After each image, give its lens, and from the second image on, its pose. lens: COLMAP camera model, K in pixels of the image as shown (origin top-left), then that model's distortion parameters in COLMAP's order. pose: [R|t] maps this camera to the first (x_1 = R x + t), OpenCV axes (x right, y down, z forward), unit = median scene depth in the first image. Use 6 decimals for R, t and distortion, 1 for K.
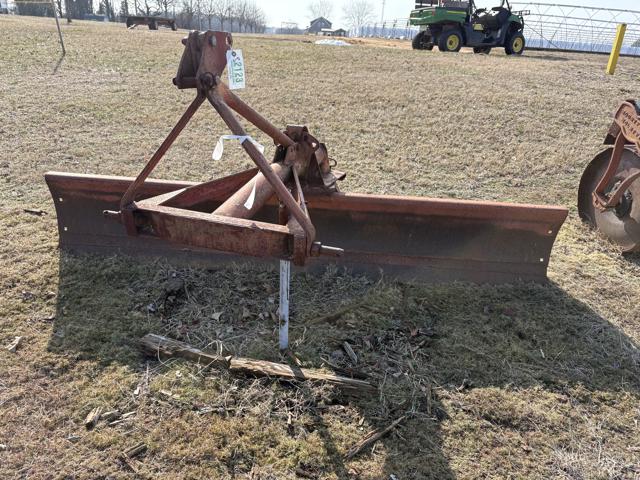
lens RADIAL K [[484.7, 0, 324.6], [0, 484.7, 240.0], [0, 0, 1]] dist [0.039877, -0.043576]
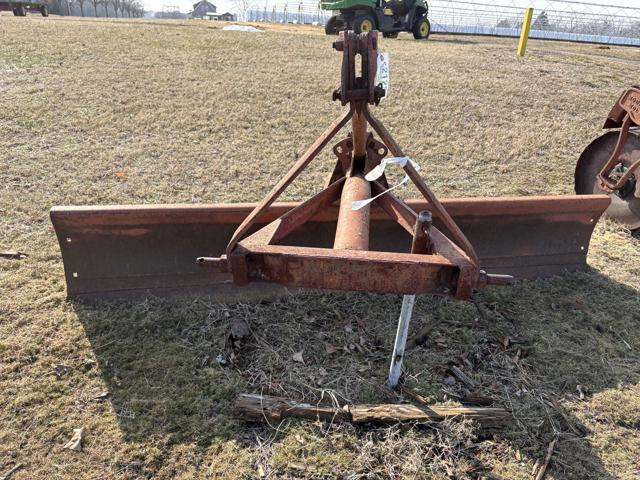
lens RADIAL K [[484.7, 0, 337.3], [0, 484.7, 240.1], [0, 0, 1]] dist [0.039877, -0.043576]
pose [[0.971163, -0.104878, 0.214109, -0.307723], [0.098918, 0.994355, 0.038390, -0.075420], [-0.216926, -0.016103, 0.976055, 0.136259]]
